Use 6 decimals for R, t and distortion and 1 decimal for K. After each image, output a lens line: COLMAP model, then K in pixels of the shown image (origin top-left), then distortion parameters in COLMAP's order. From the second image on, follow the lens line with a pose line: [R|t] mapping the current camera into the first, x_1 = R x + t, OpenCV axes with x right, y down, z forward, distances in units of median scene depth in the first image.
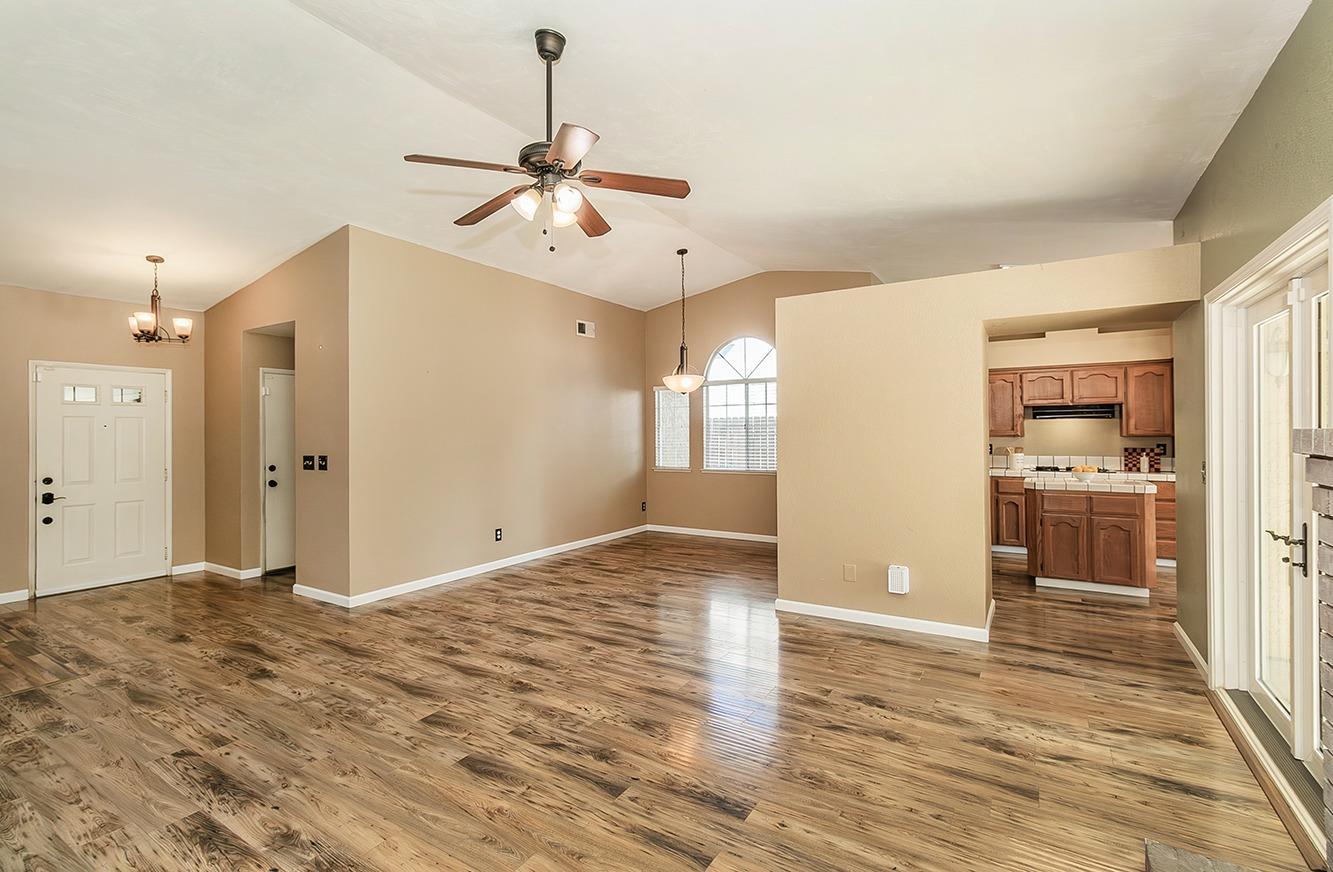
lens RADIAL K [[604.7, 0, 665.4], [0, 604.7, 430.5], [0, 0, 1]] dist [0.004642, -0.000210]
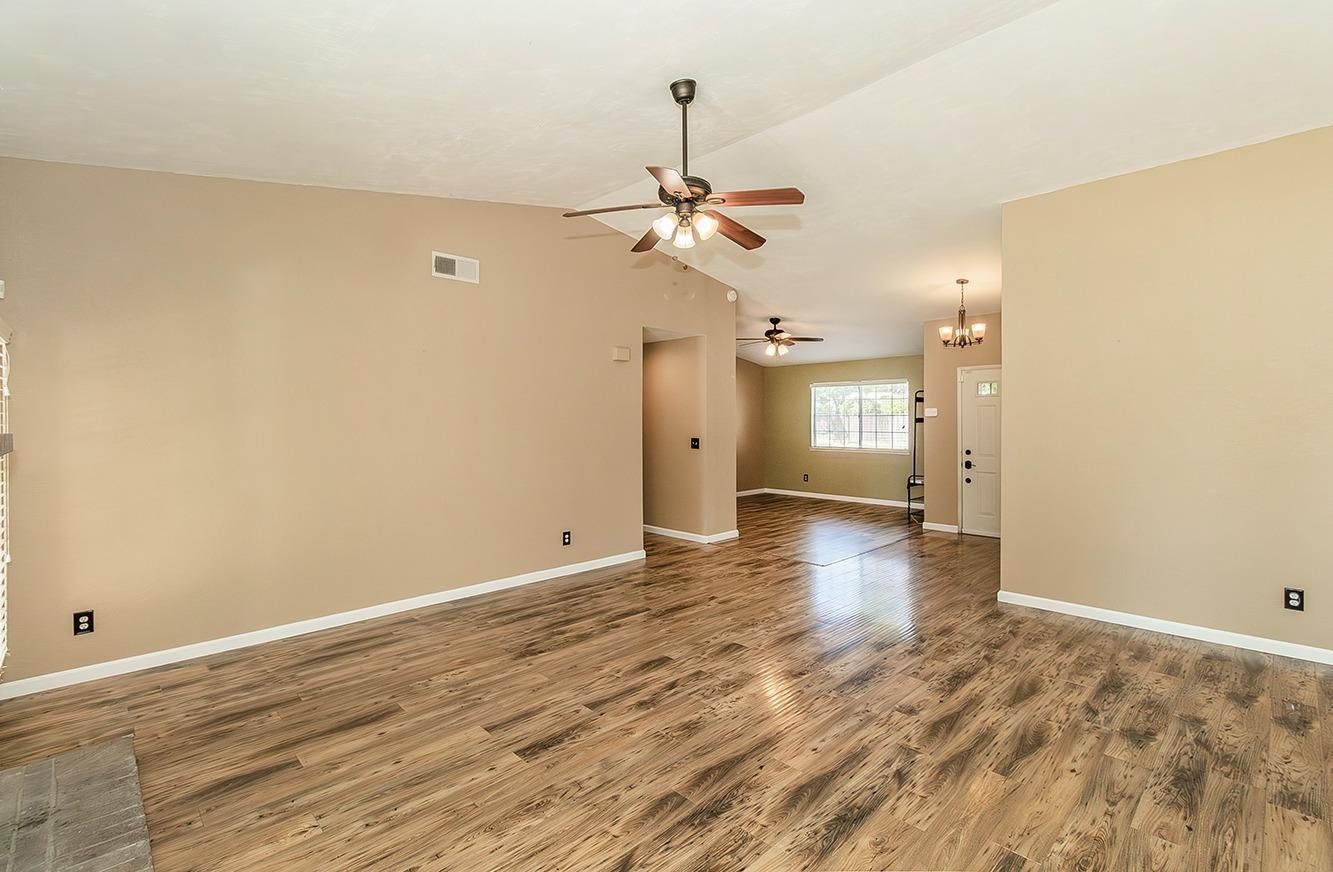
lens RADIAL K [[604.7, 0, 664.9], [0, 604.7, 433.7], [0, 0, 1]] dist [0.004642, -0.000210]
pose [[-0.246039, 0.033292, -0.968688, 0.722921], [0.010049, 0.999444, 0.031796, -0.016572], [0.969208, -0.001912, -0.246237, 0.954207]]
